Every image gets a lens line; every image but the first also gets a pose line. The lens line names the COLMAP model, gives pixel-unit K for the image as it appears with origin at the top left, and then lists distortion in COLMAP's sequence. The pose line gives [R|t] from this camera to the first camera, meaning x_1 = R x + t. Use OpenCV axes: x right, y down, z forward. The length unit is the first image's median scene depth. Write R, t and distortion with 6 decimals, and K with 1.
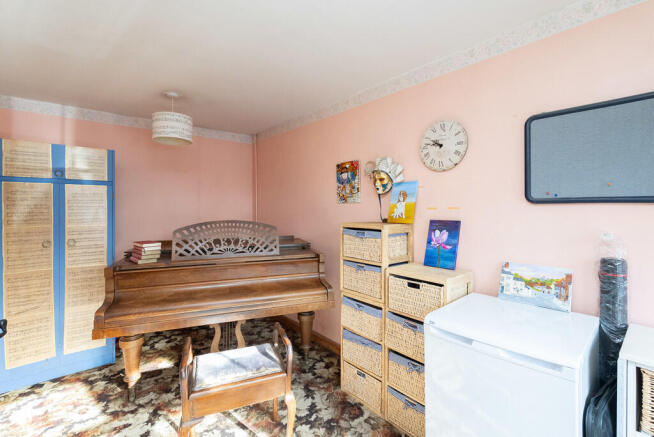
lens RADIAL K [[299.2, 0, 326.4], [0, 299.2, 206.1], [0, 0, 1]] dist [0.001919, 0.000108]
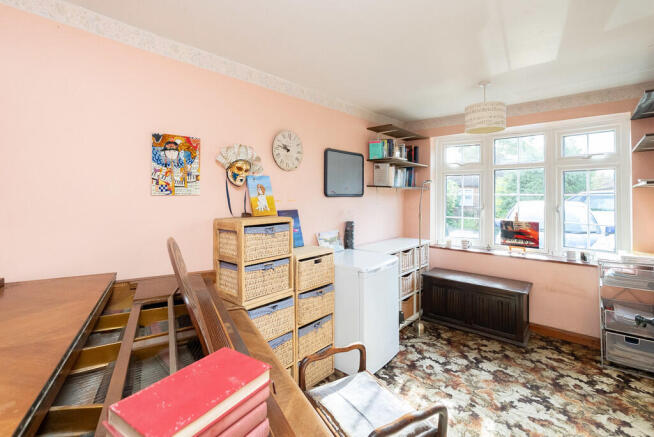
lens RADIAL K [[297.9, 0, 326.4], [0, 297.9, 196.2], [0, 0, 1]] dist [-0.001974, -0.000172]
pose [[-0.126872, -0.000201, 0.991919, -0.793450], [0.000758, 1.000000, 0.000300, -0.010744], [-0.991919, 0.000790, -0.126872, 0.915845]]
